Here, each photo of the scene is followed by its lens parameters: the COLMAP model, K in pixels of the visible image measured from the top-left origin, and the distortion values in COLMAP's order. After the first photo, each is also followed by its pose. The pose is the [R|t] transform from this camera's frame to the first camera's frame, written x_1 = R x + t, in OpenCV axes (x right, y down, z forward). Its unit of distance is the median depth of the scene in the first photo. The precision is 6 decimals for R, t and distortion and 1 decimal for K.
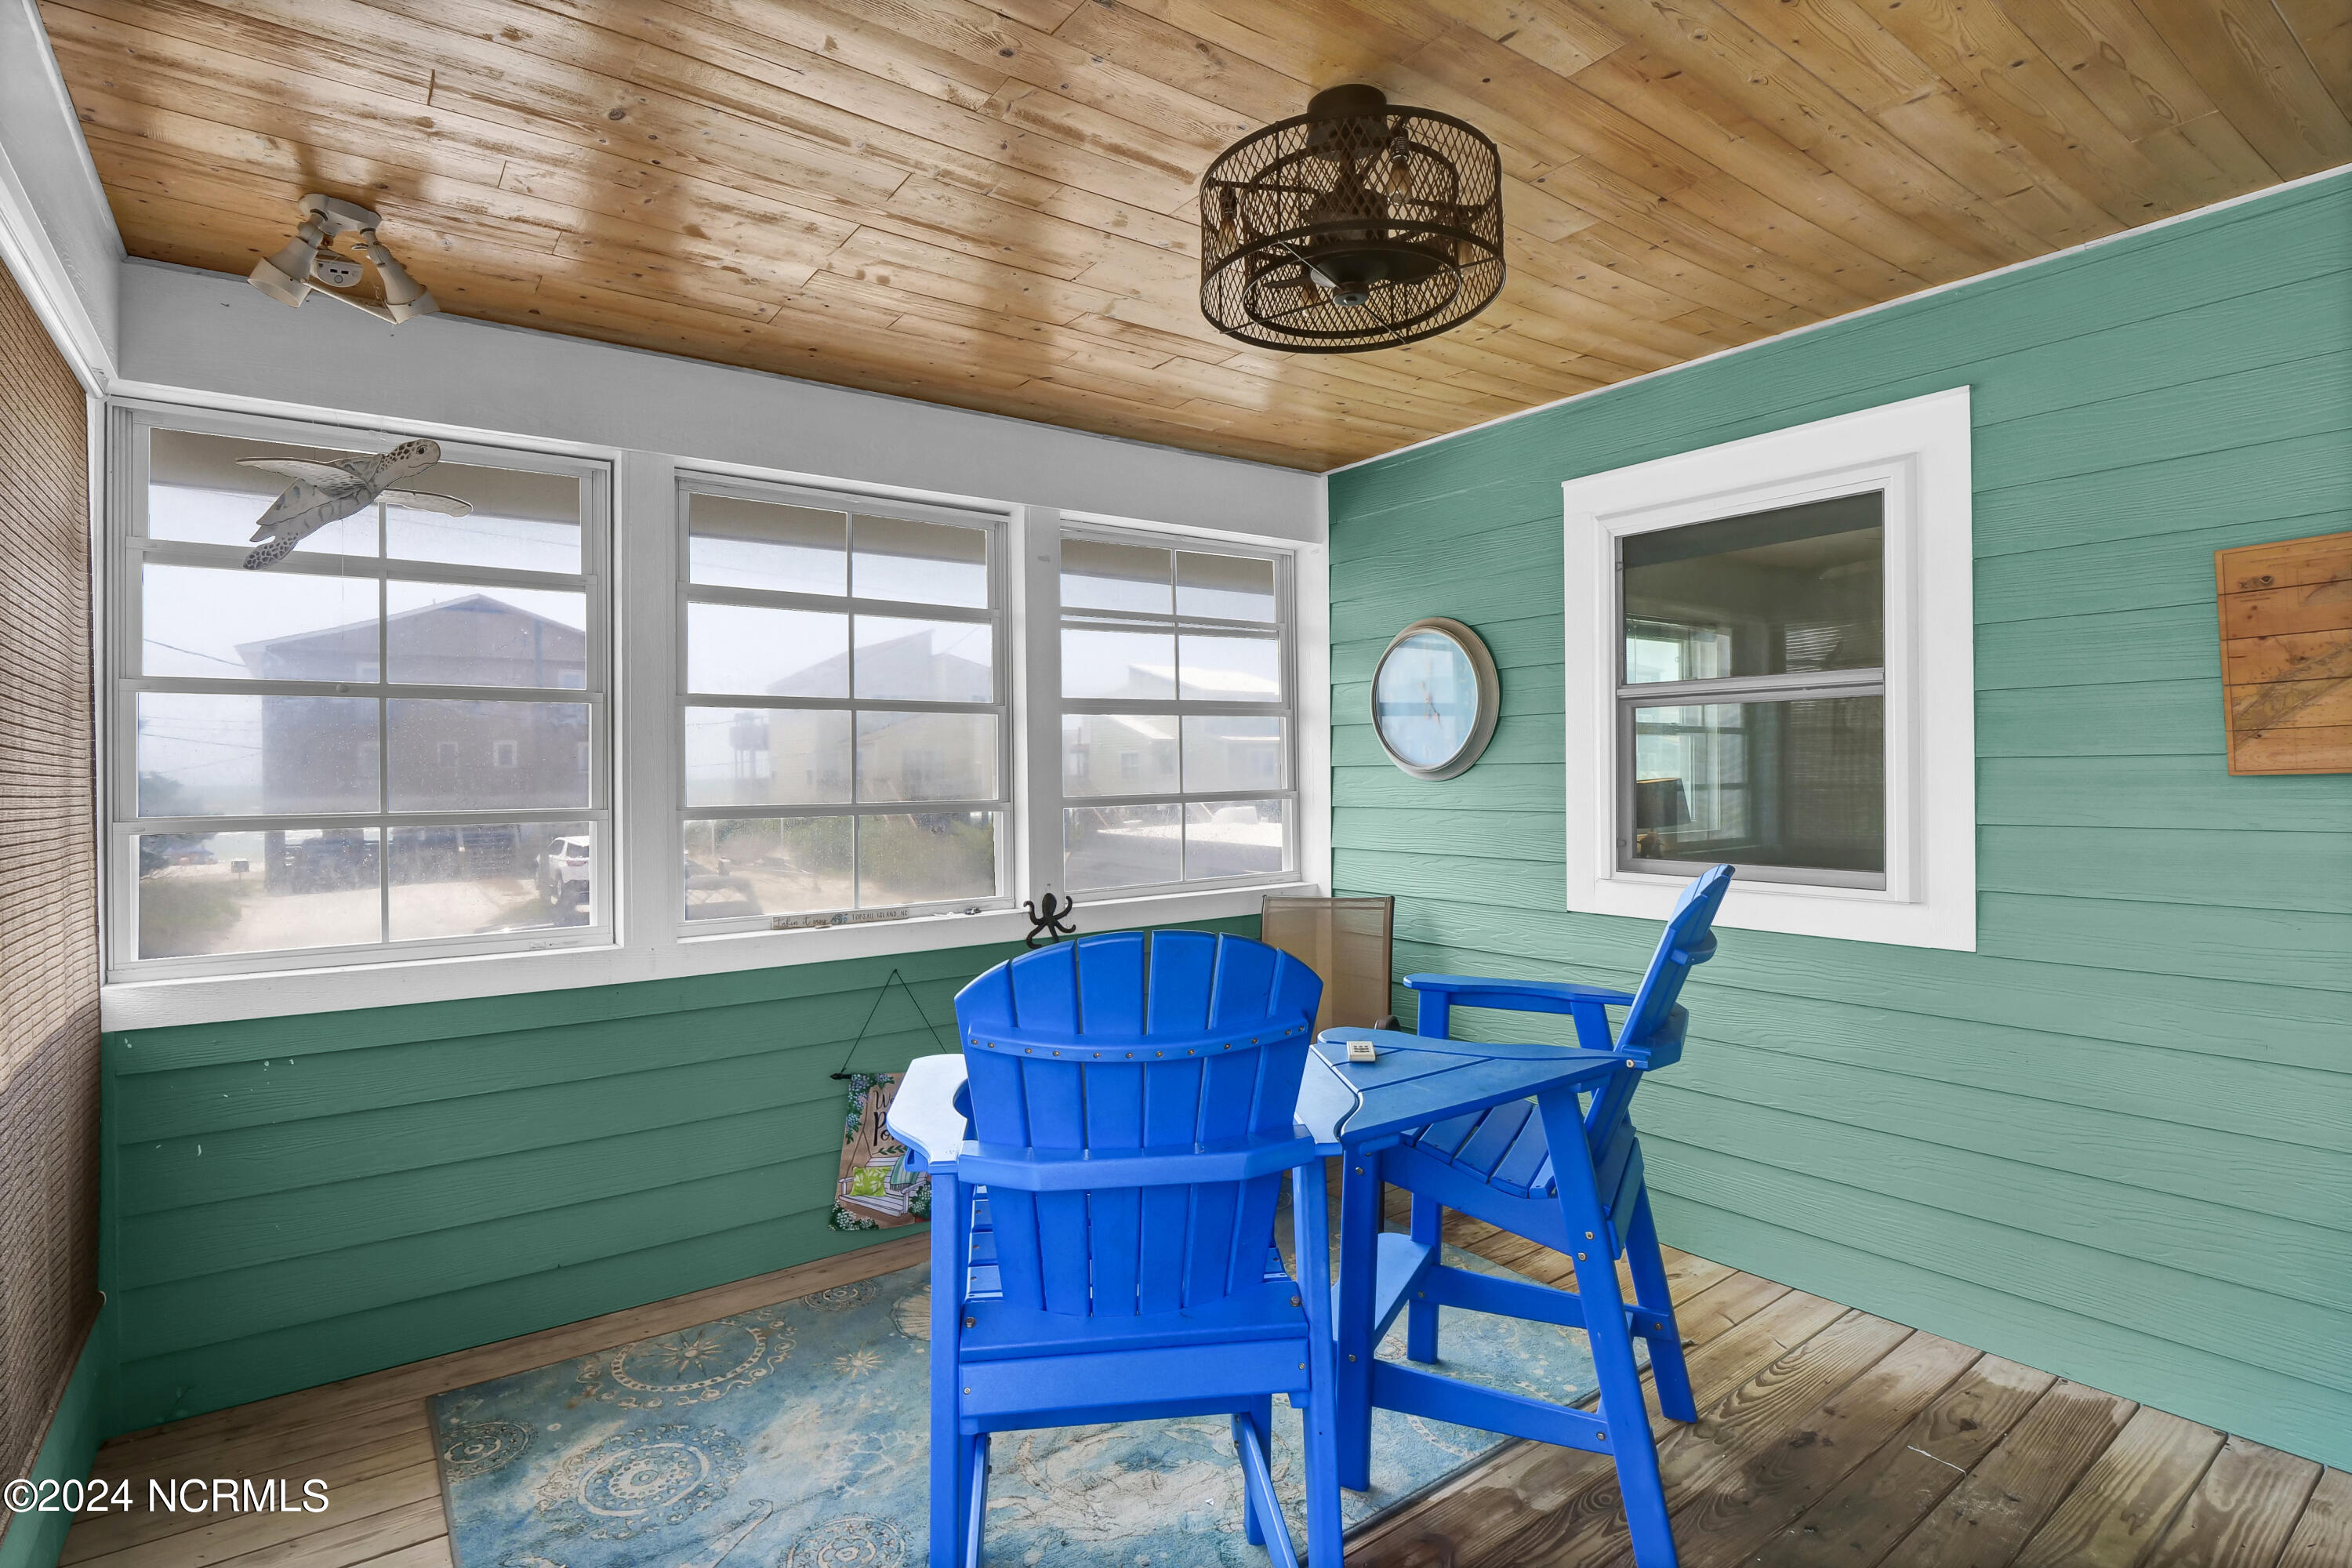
lens RADIAL K [[1172.8, 0, 1185.0], [0, 1172.8, 774.9], [0, 0, 1]] dist [-0.013639, -0.001438]
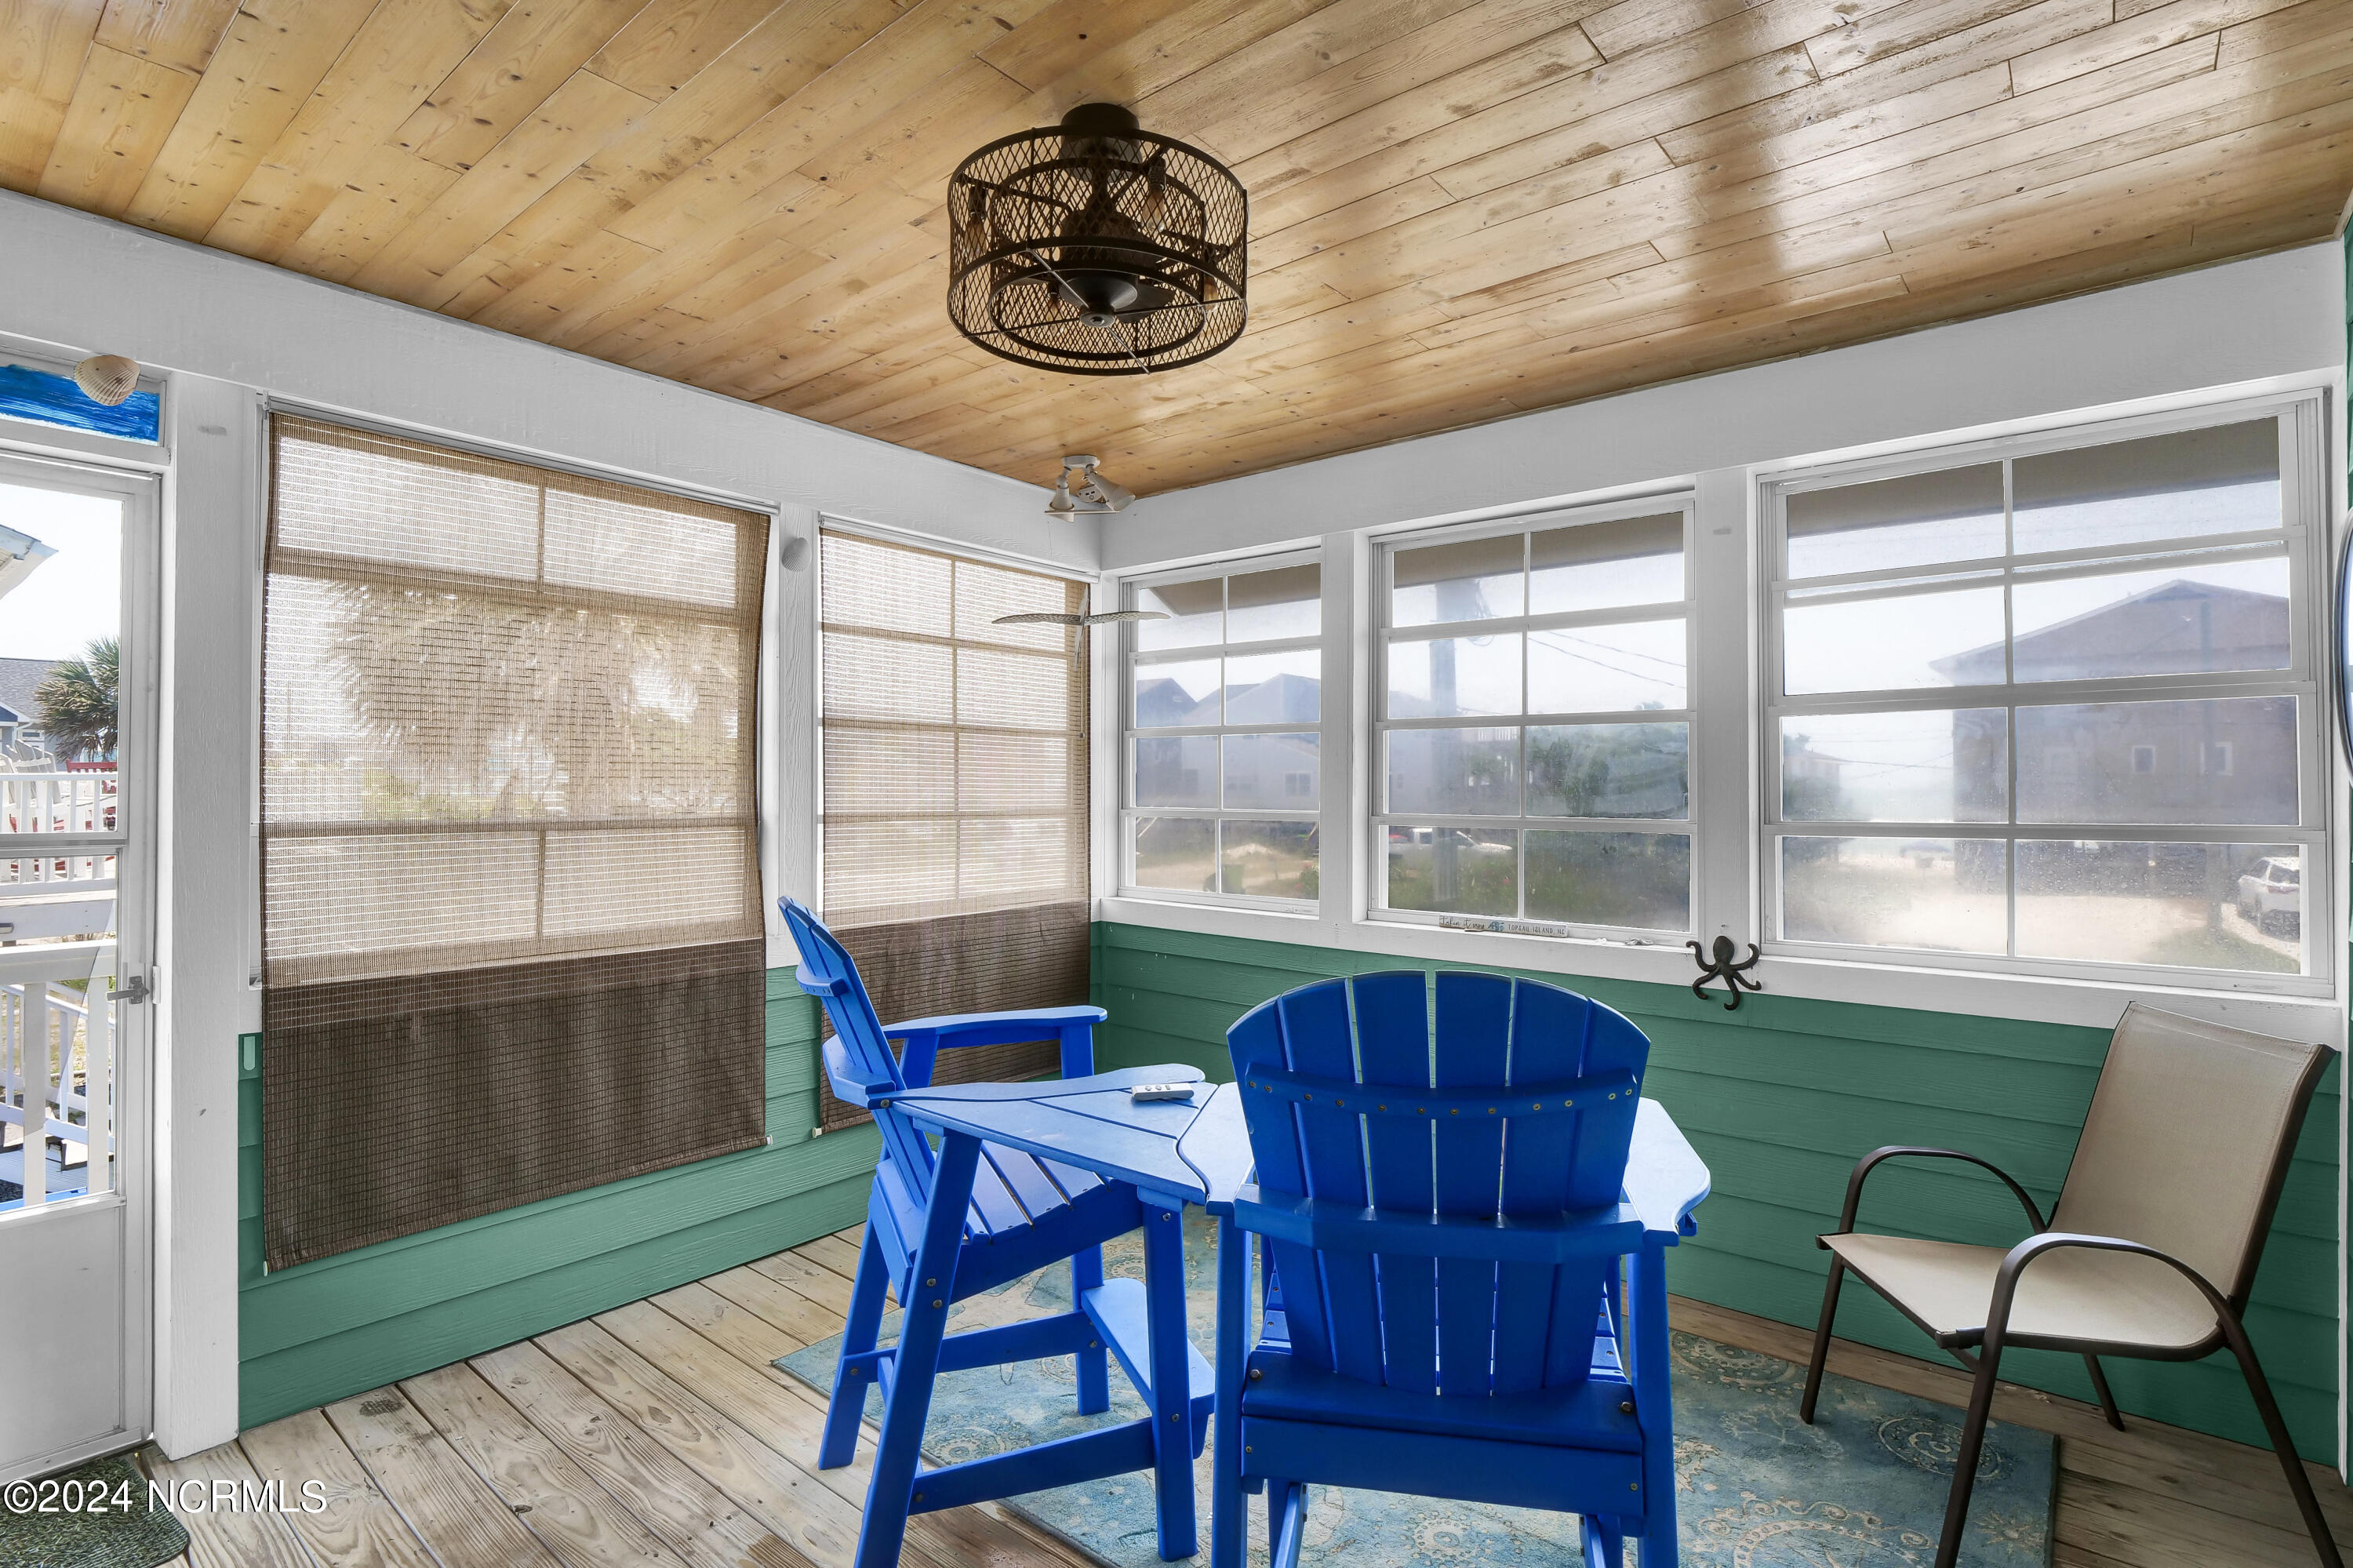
lens RADIAL K [[1173.4, 0, 1183.9], [0, 1173.4, 777.4], [0, 0, 1]] dist [-0.013639, -0.001438]
pose [[0.253184, 0.000833, -0.967418, 0.496924], [-0.002982, 0.999996, 0.000081, -0.008325], [0.967413, 0.002865, 0.253186, 0.362476]]
